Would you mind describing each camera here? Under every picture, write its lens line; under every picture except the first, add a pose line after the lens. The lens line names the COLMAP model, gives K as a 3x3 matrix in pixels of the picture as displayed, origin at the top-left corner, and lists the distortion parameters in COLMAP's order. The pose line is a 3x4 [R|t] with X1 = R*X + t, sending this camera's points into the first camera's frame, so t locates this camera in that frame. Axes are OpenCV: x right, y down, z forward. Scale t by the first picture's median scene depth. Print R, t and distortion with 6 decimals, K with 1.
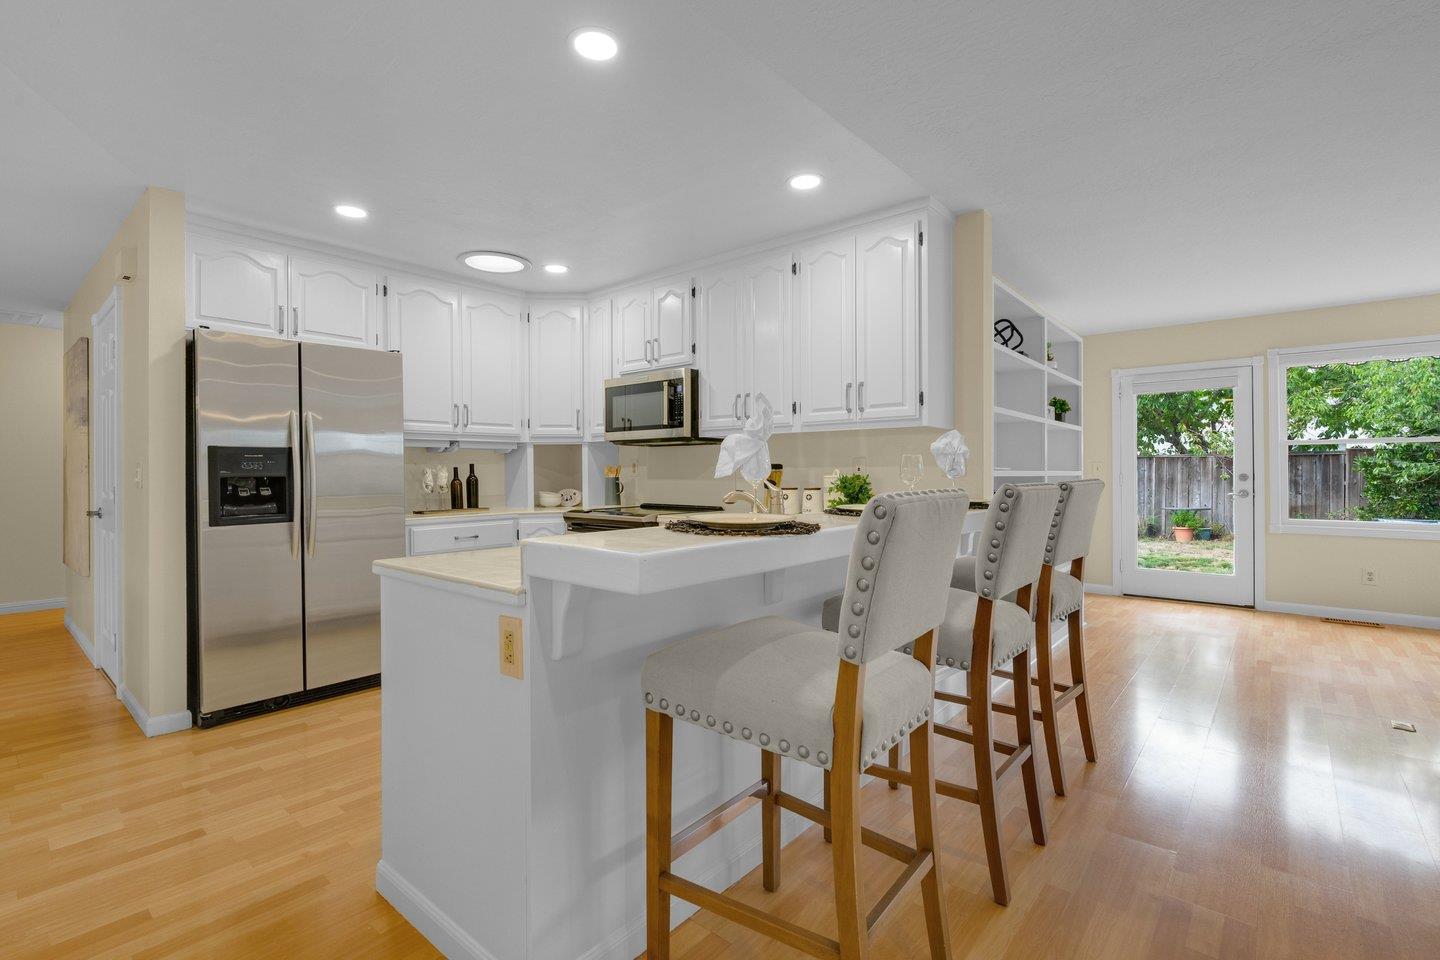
lens RADIAL K [[654.0, 0, 718.6], [0, 654.0, 464.4], [0, 0, 1]] dist [-0.001899, 0.000385]
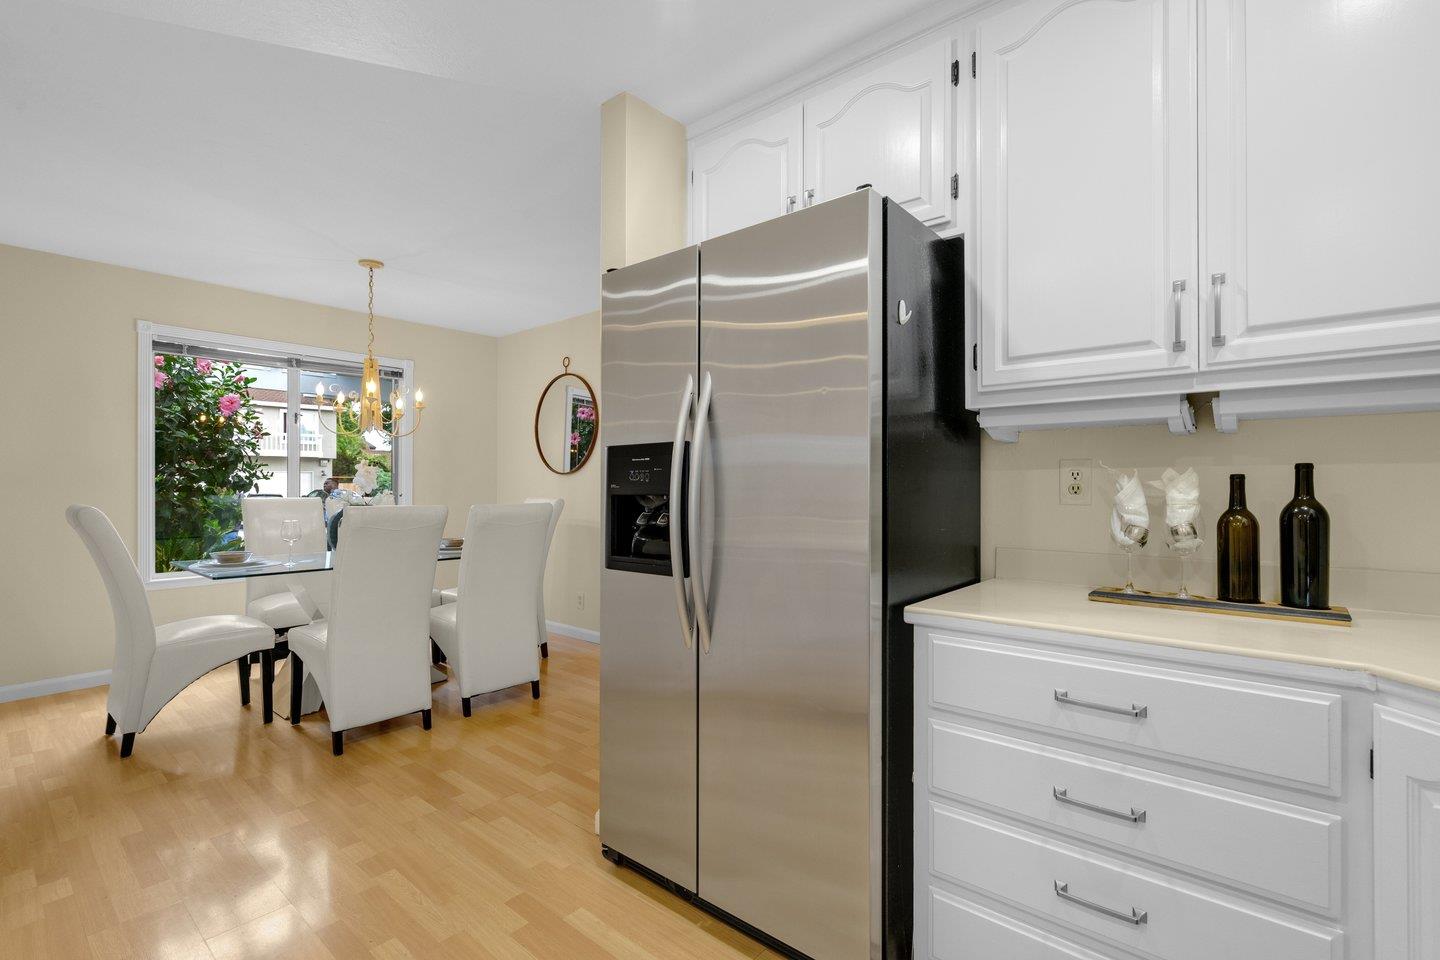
lens RADIAL K [[647.9, 0, 720.0], [0, 647.9, 480.0], [0, 0, 1]] dist [0.000046, -0.000326]
pose [[0.003256, 0.000399, -0.999995, -0.079303], [0.009350, 0.999956, 0.000430, 0.004501], [0.999951, -0.009351, 0.003252, 0.767549]]
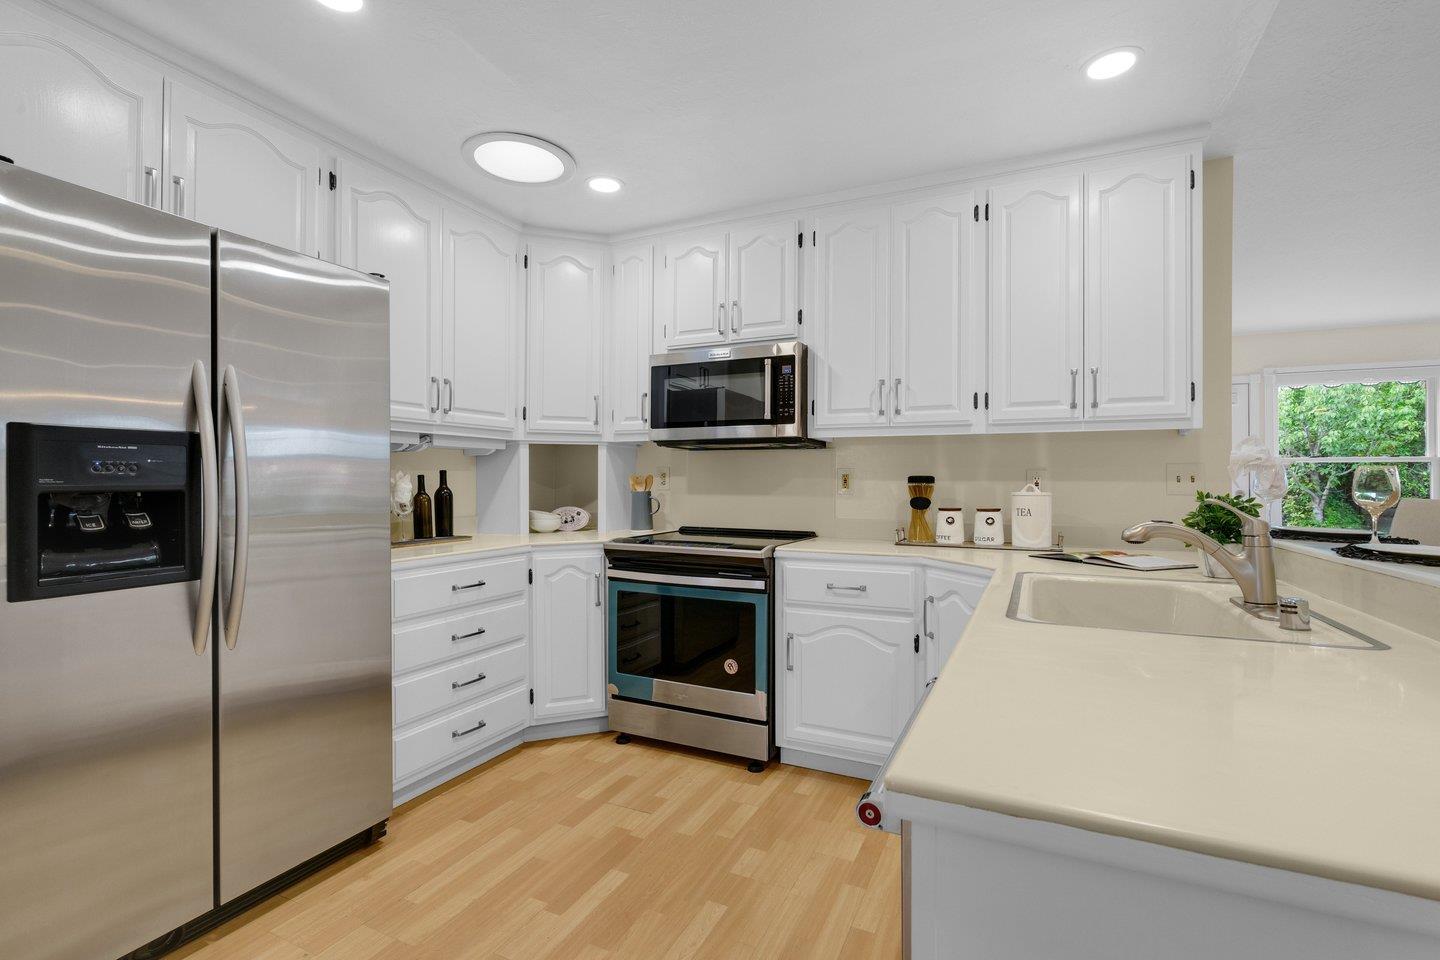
lens RADIAL K [[654.3, 0, 722.2], [0, 654.3, 470.1], [0, 0, 1]] dist [0.000126, 0.000842]
pose [[0.965474, 0.013992, 0.260124, -0.292882], [-0.012039, 0.999886, -0.009101, 0.001801], [-0.260222, 0.005656, 0.965532, 0.301443]]
